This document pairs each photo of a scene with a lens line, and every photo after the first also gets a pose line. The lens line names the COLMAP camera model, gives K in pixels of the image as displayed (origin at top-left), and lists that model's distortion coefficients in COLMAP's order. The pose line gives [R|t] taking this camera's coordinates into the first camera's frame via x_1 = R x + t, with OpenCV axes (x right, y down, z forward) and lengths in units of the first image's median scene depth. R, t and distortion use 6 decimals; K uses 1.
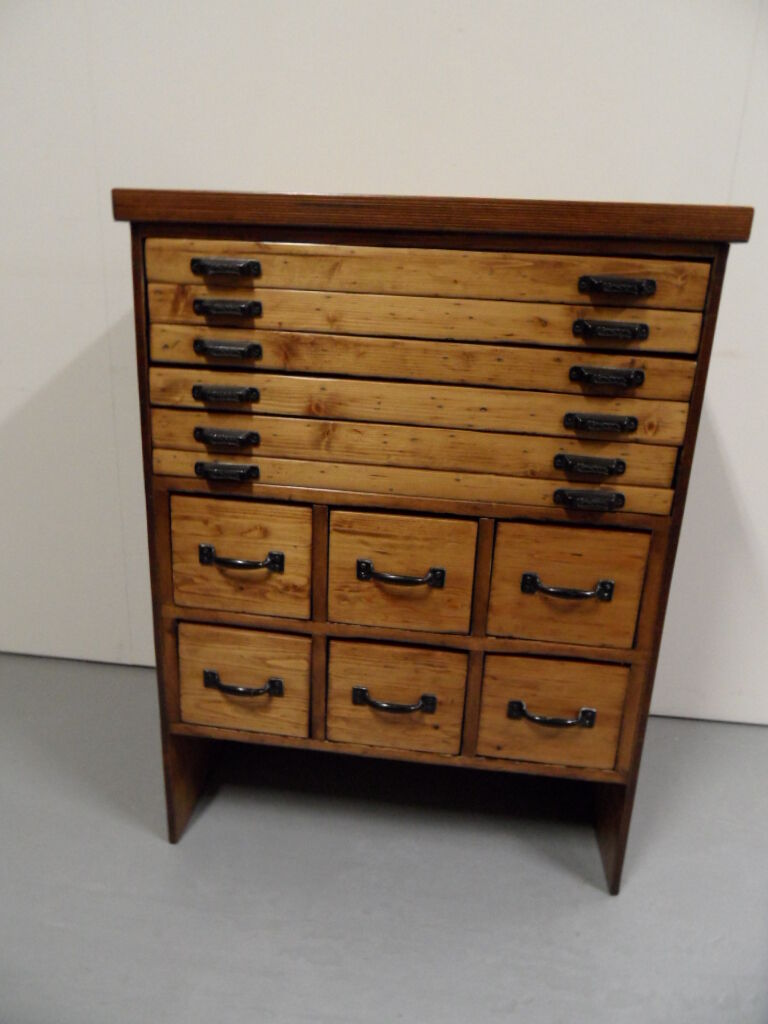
lens RADIAL K [[750.3, 0, 384.0], [0, 750.3, 512.0], [0, 0, 1]] dist [-0.026093, -0.002502]
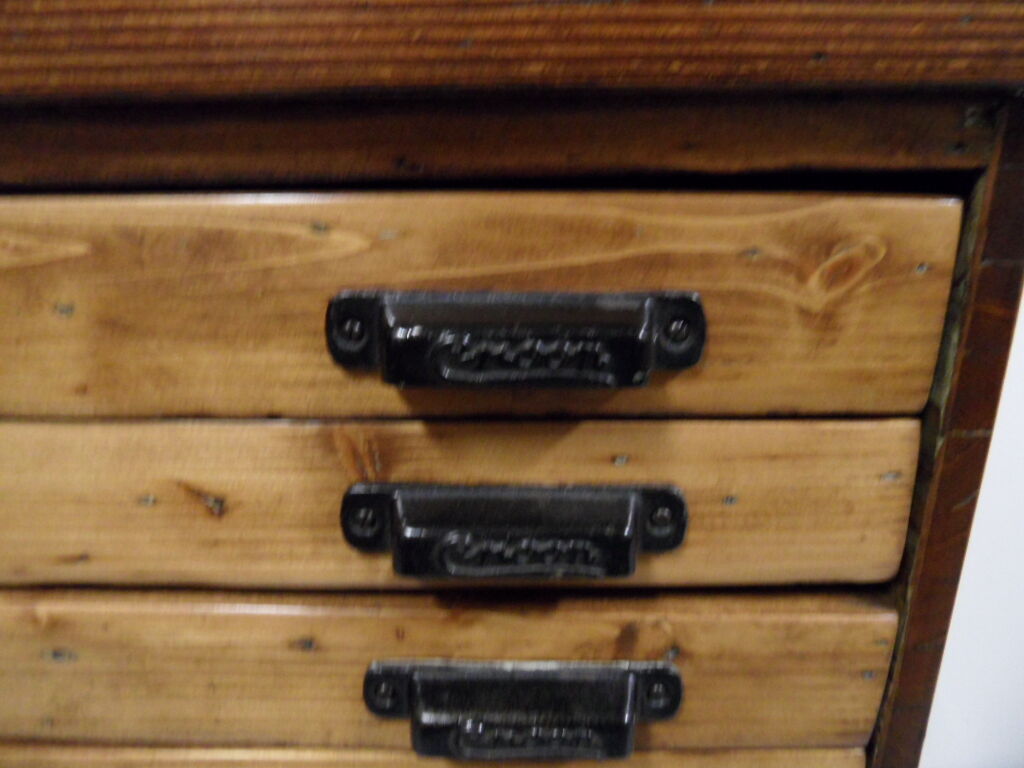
lens RADIAL K [[750.3, 0, 512.0], [0, 750.3, 384.0], [0, 0, 1]] dist [-0.026093, -0.002502]
pose [[0.991007, -0.087558, 0.101190, 0.263182], [0.085834, 0.996082, 0.021277, -0.266527], [-0.102656, -0.012400, 0.994640, 0.726693]]
